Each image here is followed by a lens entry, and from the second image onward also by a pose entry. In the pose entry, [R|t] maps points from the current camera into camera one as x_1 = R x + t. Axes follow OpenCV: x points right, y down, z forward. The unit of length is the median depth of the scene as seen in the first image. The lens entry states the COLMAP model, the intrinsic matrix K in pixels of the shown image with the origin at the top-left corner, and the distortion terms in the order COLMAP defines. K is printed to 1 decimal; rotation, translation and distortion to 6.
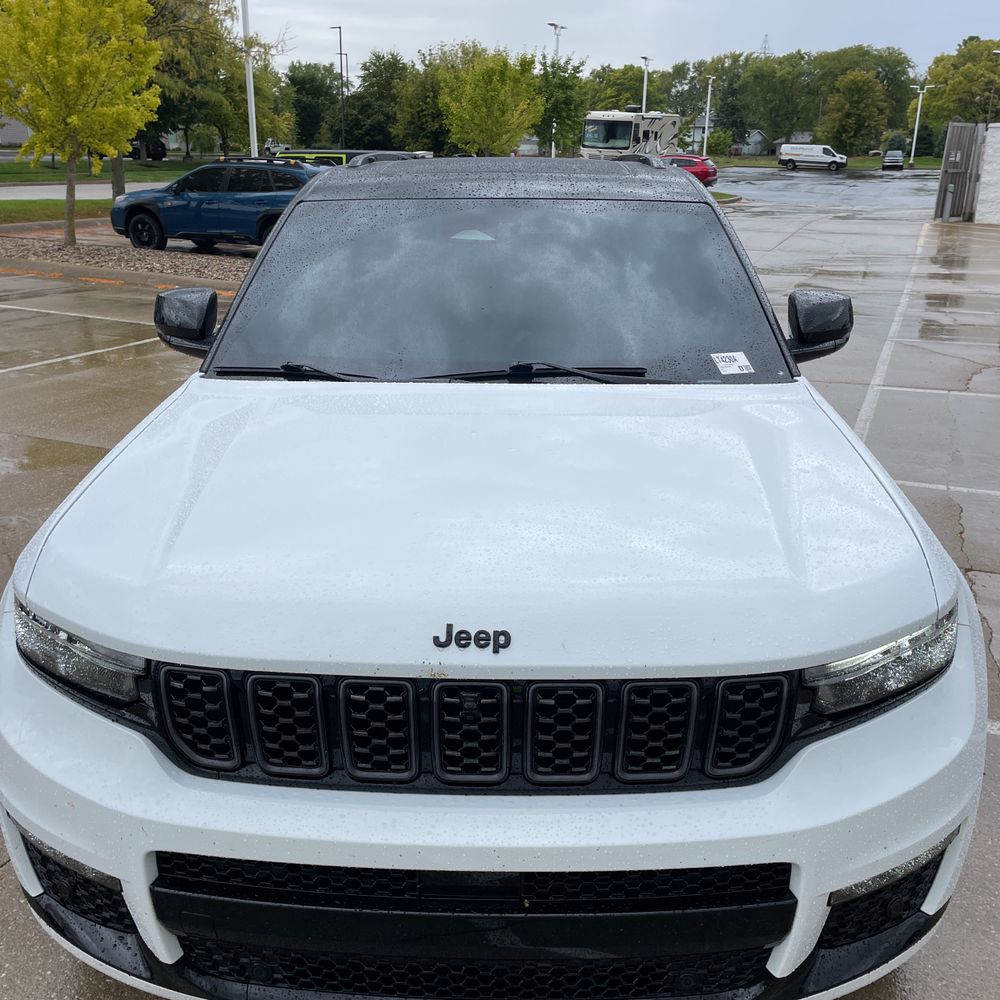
lens RADIAL K [[1014.6, 0, 504.8], [0, 1014.6, 504.3], [0, 0, 1]] dist [0.047408, 0.000000]
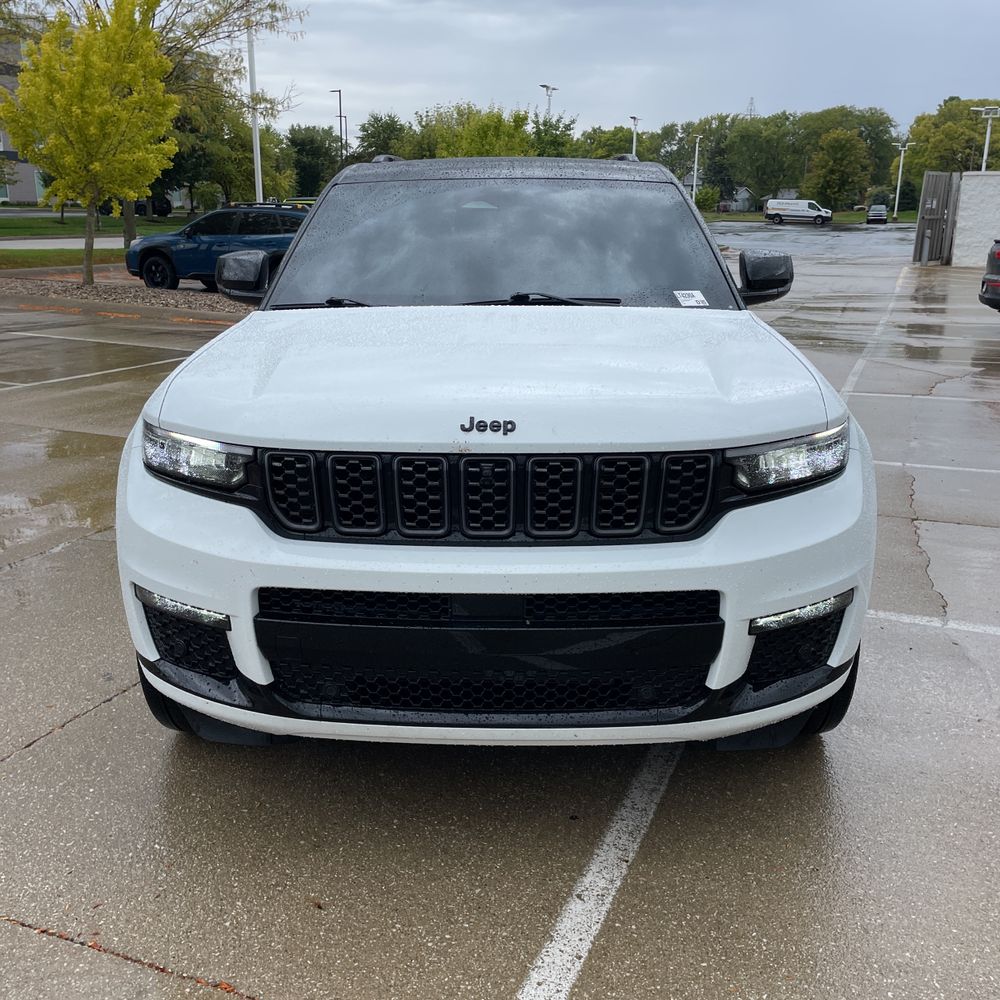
lens RADIAL K [[1014.6, 0, 499.8], [0, 1014.6, 498.0], [0, 0, 1]] dist [0.047408, 0.000000]
pose [[0.999986, -0.005342, -0.000390, -0.007260], [0.005311, 0.998317, -0.057746, 0.140377], [0.000698, 0.057744, 0.998331, -0.177675]]
